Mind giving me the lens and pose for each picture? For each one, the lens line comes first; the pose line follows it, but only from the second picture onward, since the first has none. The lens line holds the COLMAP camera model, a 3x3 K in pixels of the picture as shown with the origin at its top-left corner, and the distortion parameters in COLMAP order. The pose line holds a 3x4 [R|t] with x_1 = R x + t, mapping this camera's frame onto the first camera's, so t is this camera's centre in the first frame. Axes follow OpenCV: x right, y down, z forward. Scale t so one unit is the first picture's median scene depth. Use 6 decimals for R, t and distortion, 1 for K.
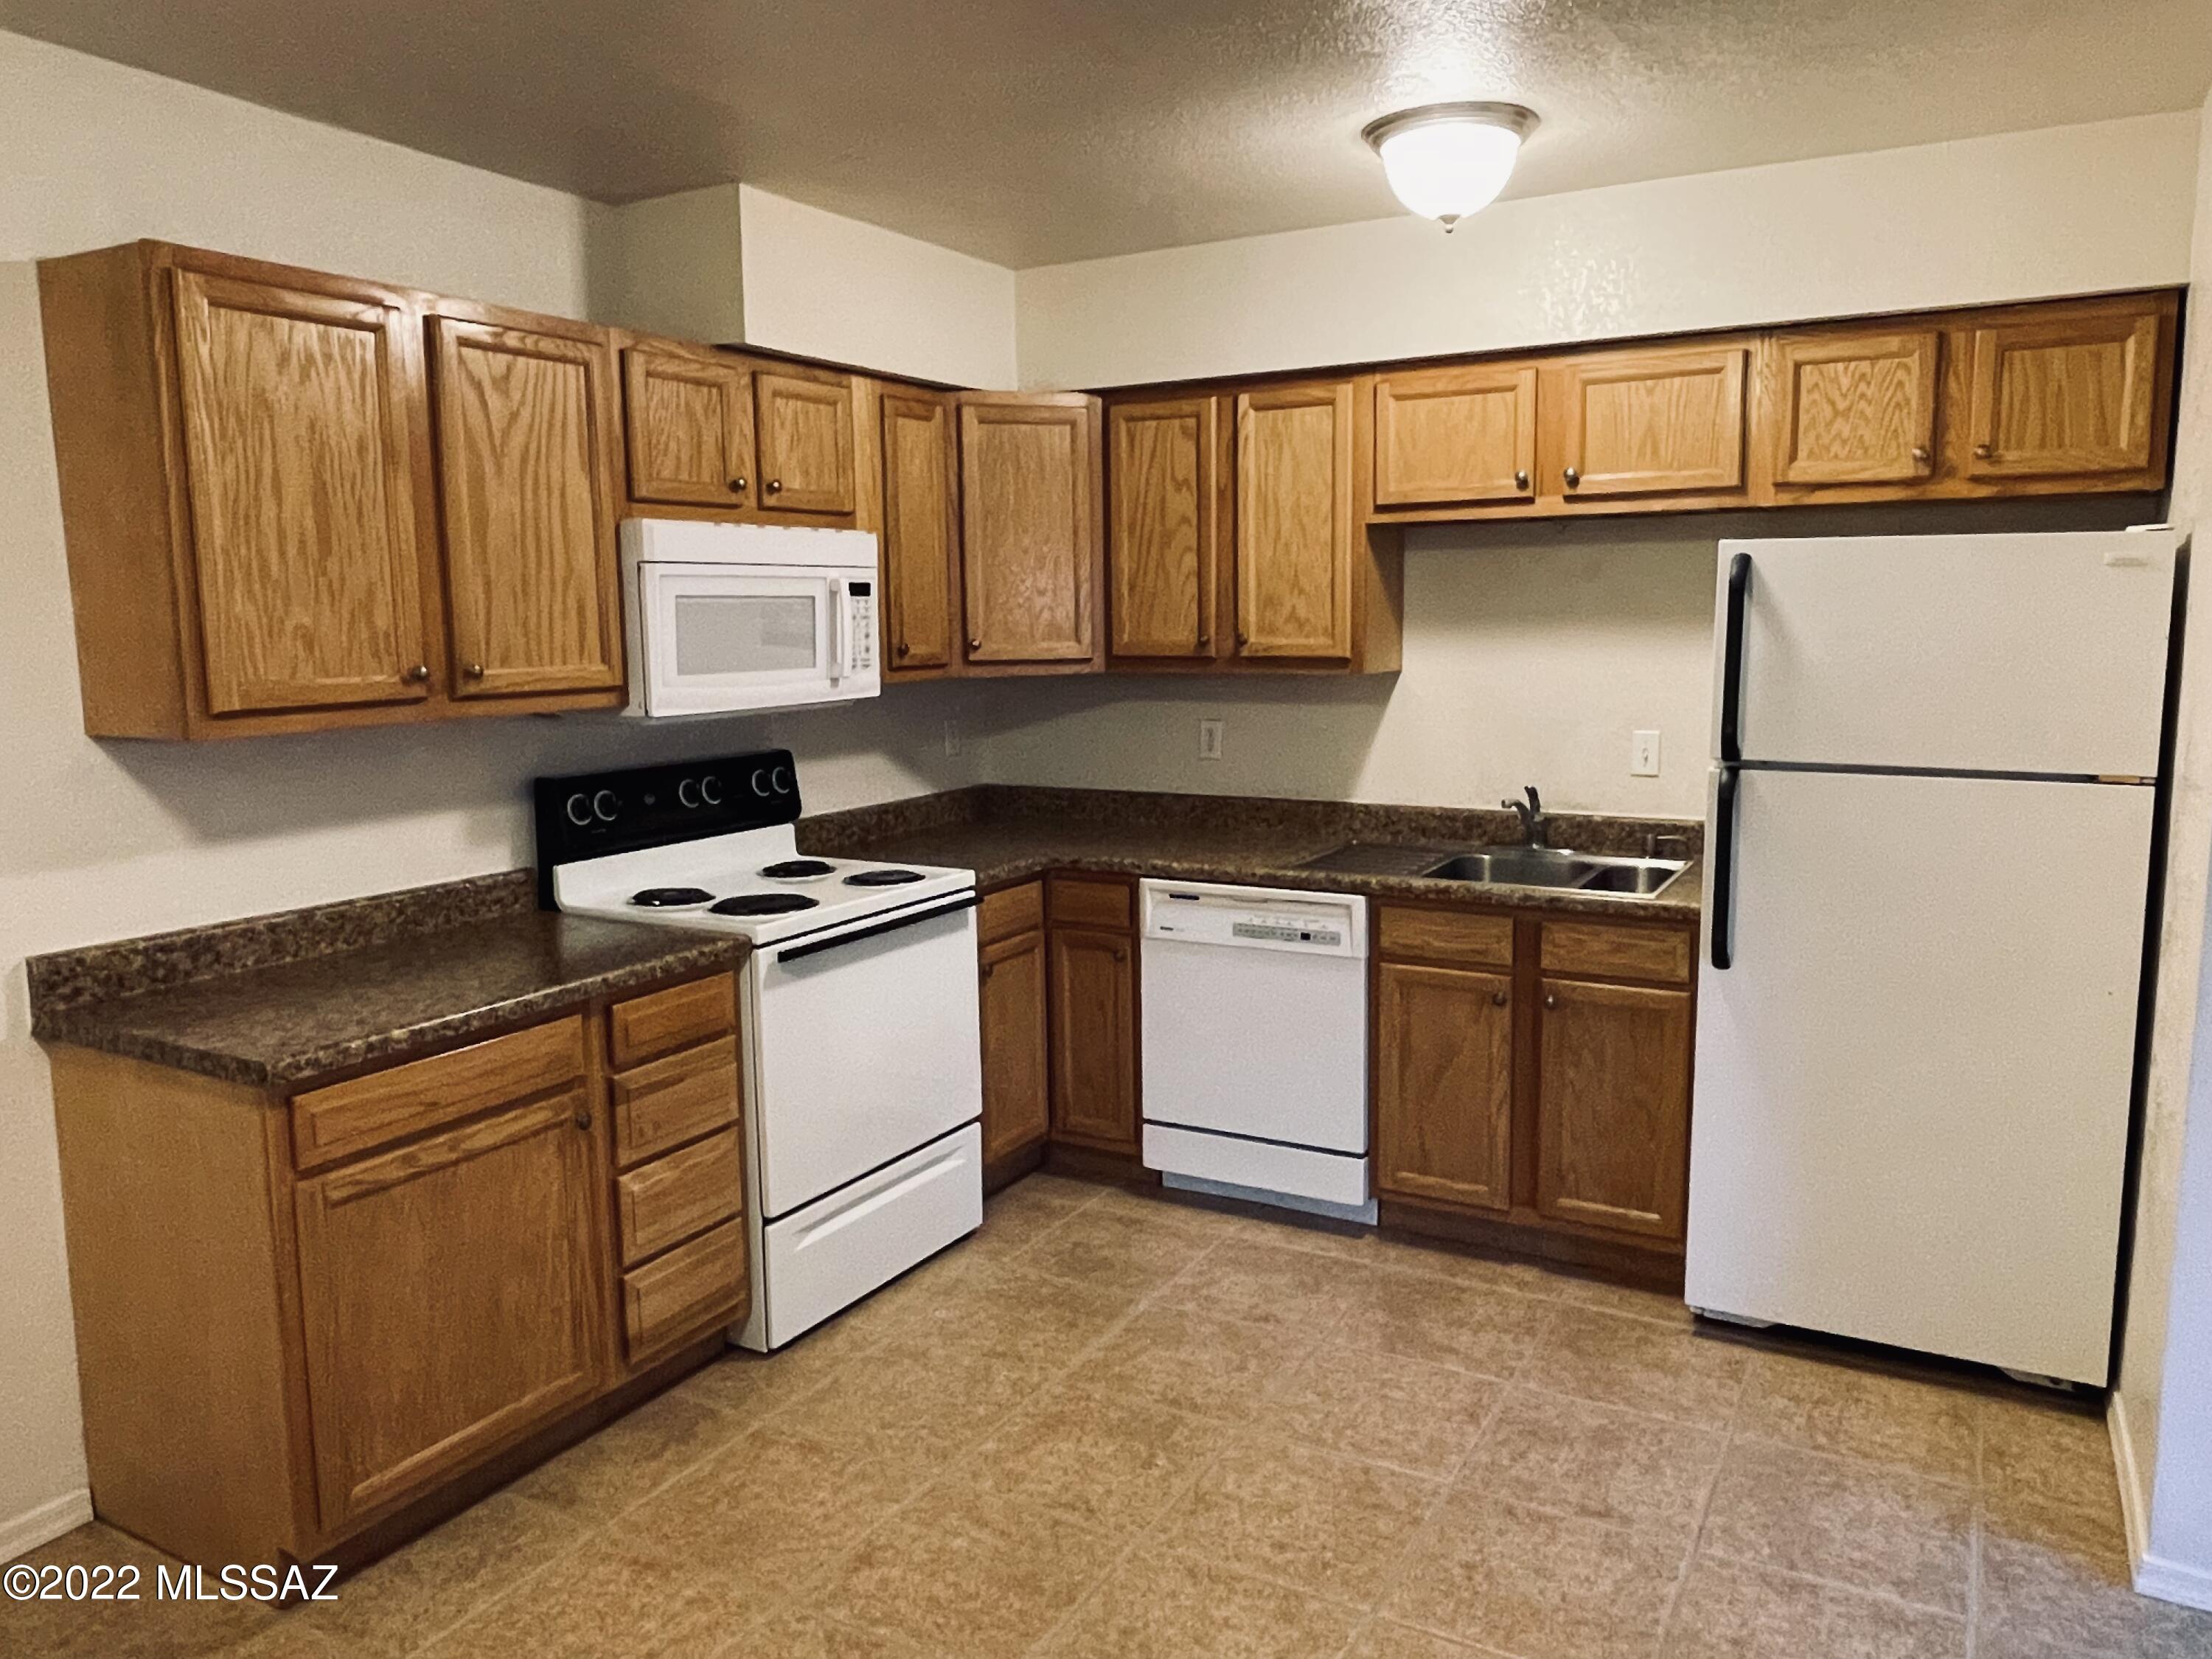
lens RADIAL K [[1540.6, 0, 1105.2], [0, 1540.6, 823.5], [0, 0, 1]] dist [0.012820, -0.033239]
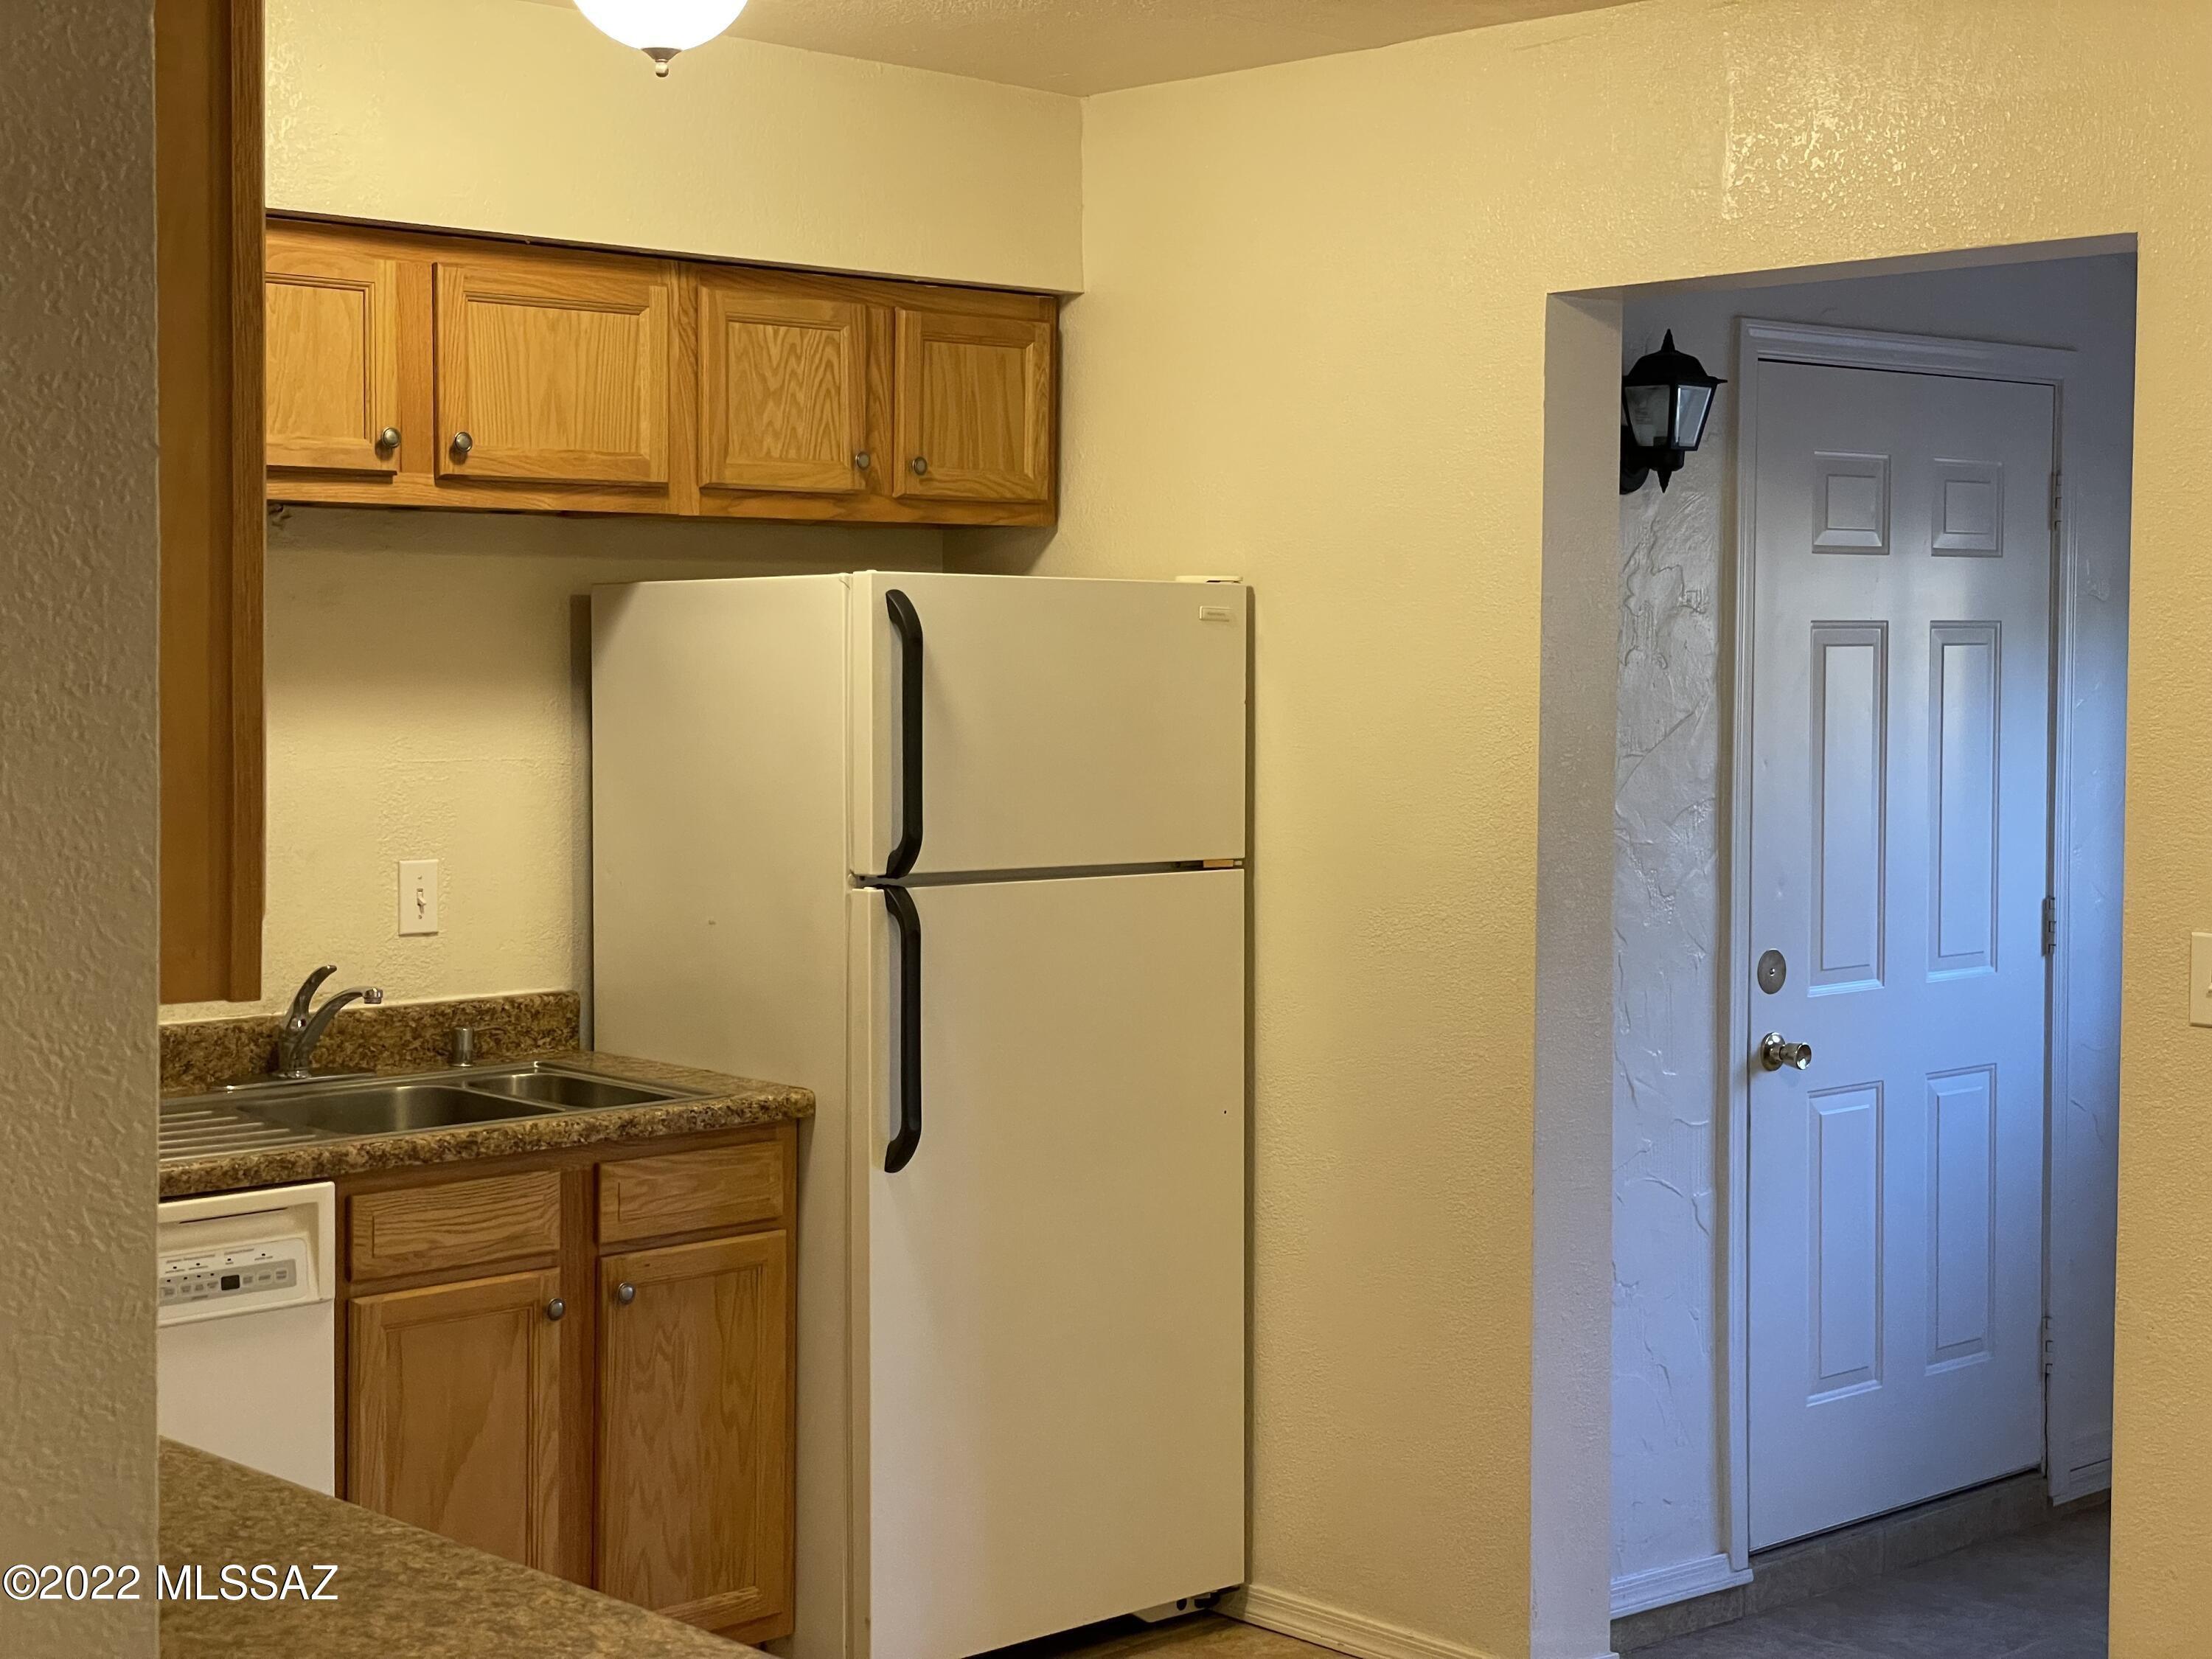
lens RADIAL K [[3331.9, 0, 1106.9], [0, 3331.9, 821.2], [0, 0, 1]] dist [0.200733, 0.000000]
pose [[0.296171, -0.040372, 0.954281, -0.980644], [0.119703, 0.992798, 0.004850, -0.058081], [-0.947604, 0.112794, 0.298871, 0.411521]]
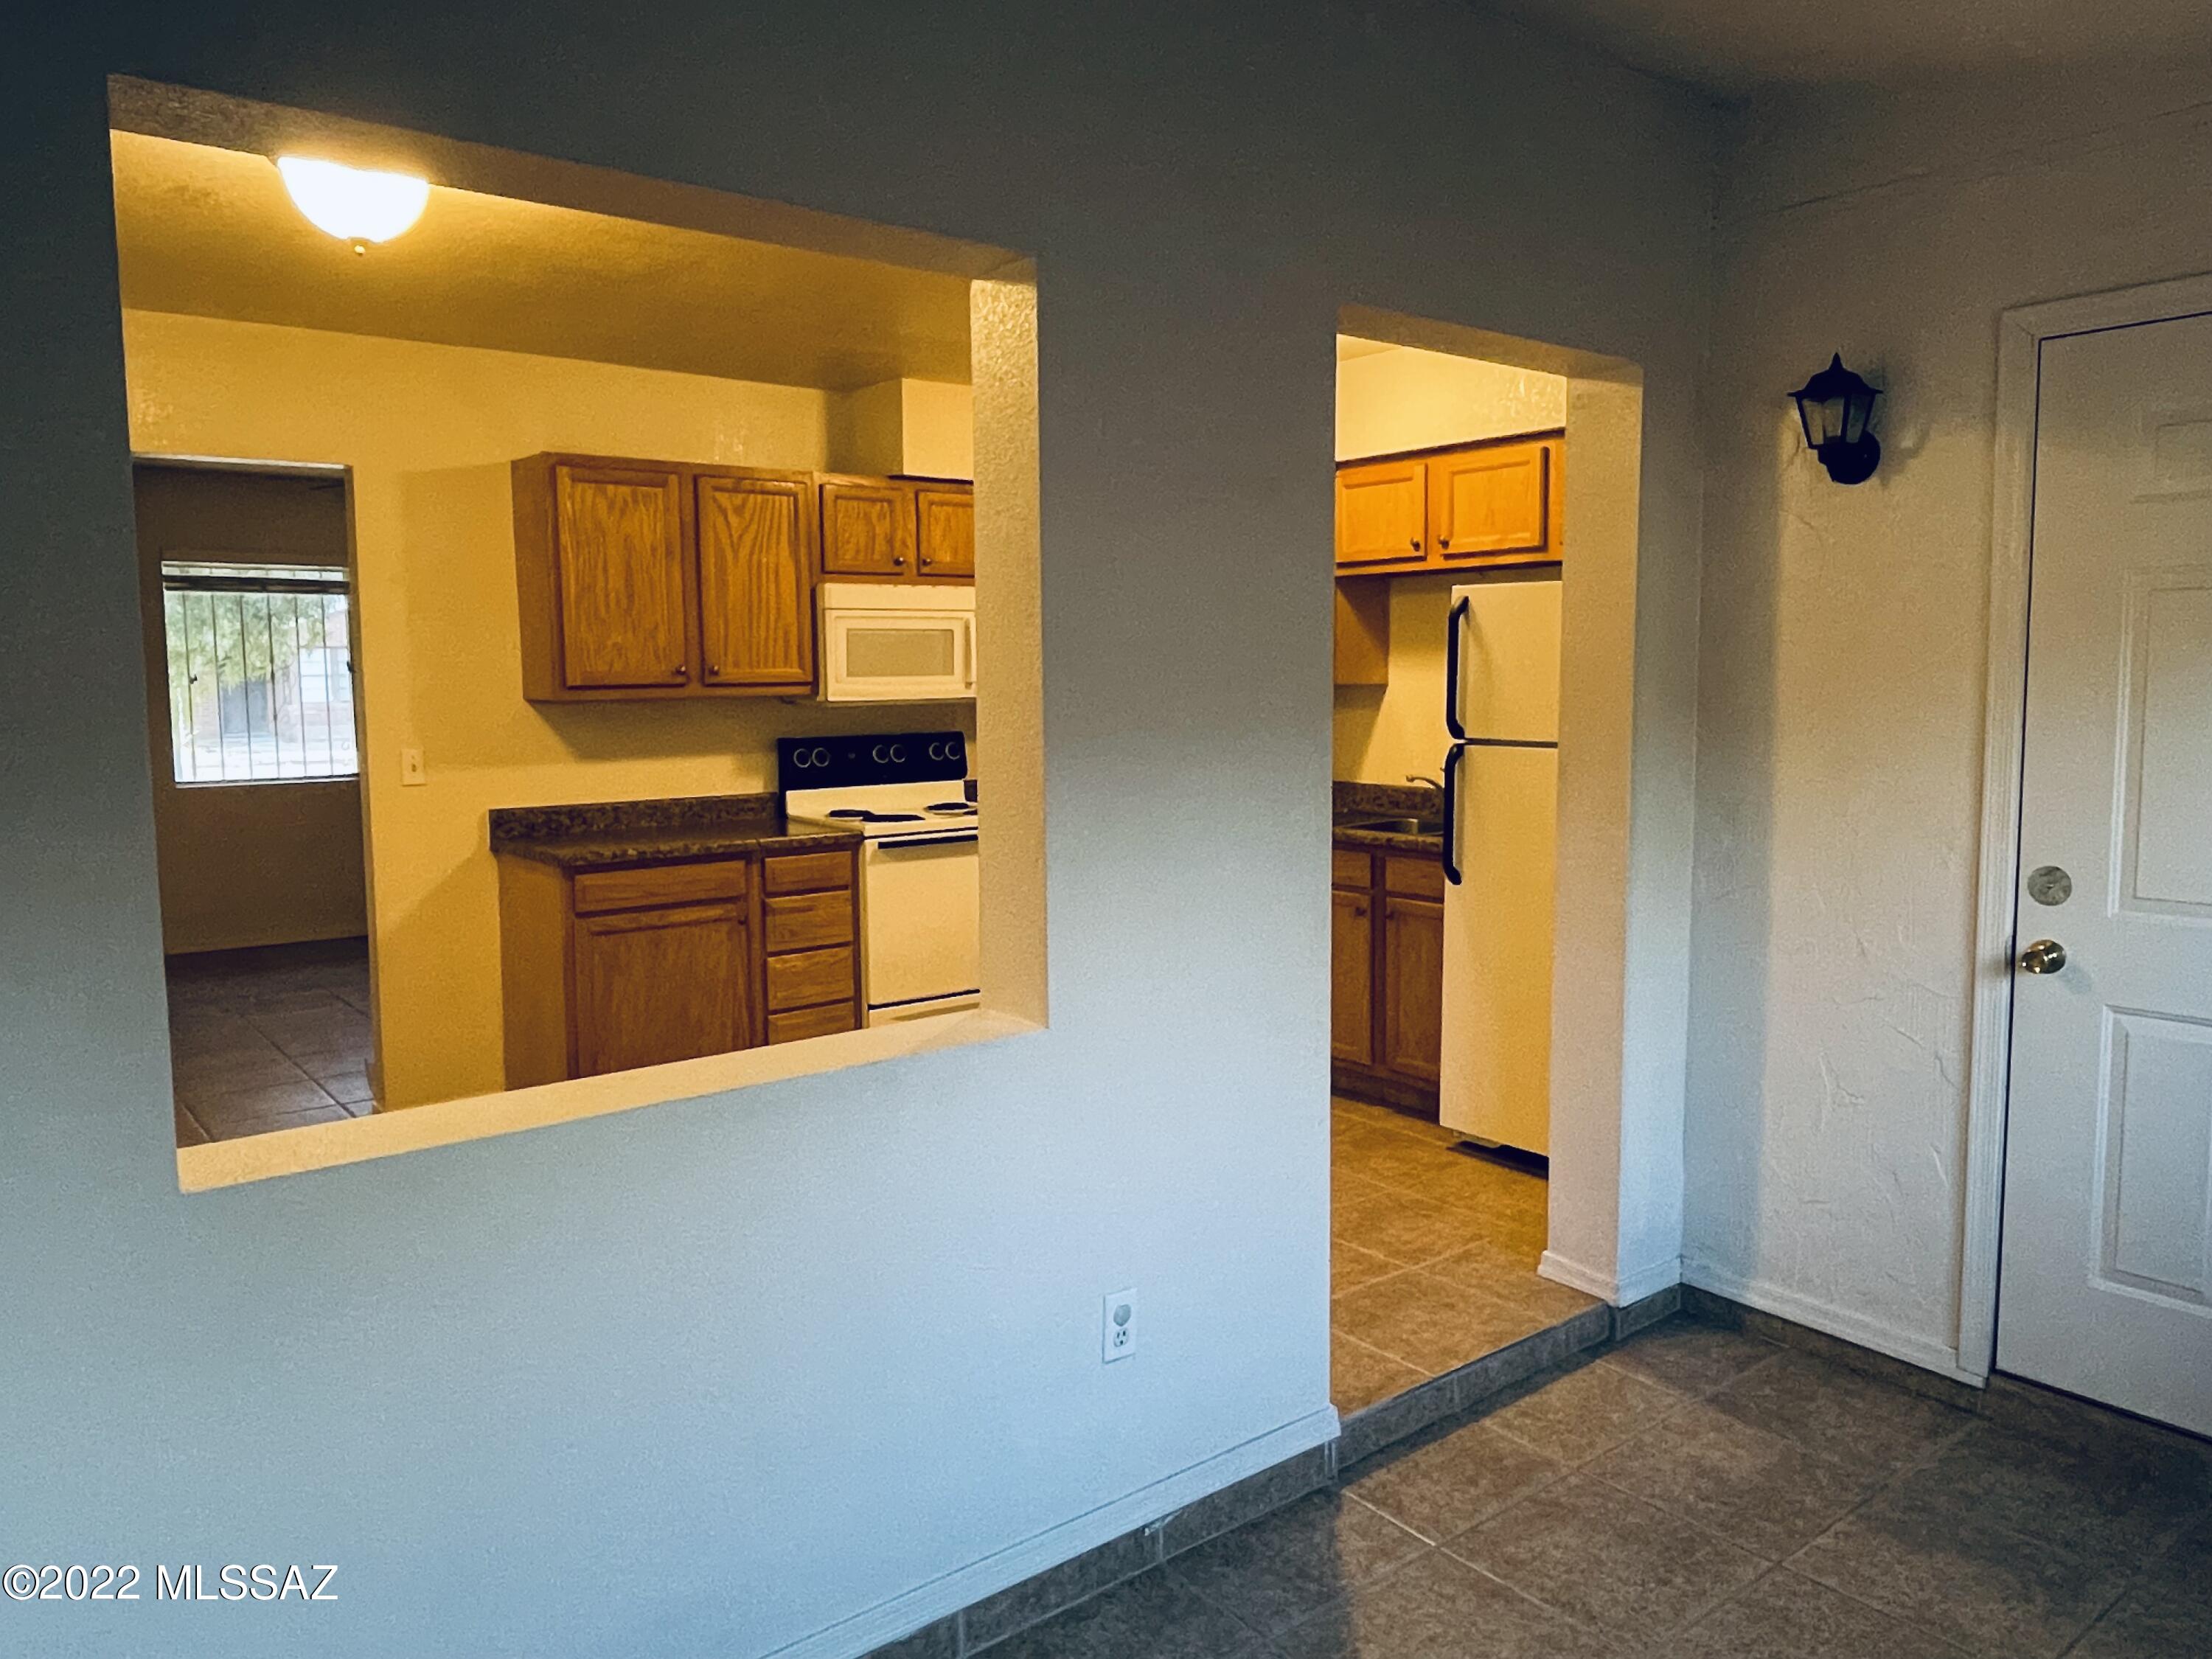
lens RADIAL K [[1540.6, 0, 1118.4], [0, 1540.6, 836.2], [0, 0, 1]] dist [0.012820, -0.033239]
pose [[0.927721, 0.044203, -0.370647, 0.608649], [-0.052836, 0.998516, -0.013165, 0.080742], [0.369516, 0.031797, 0.928680, -0.422803]]
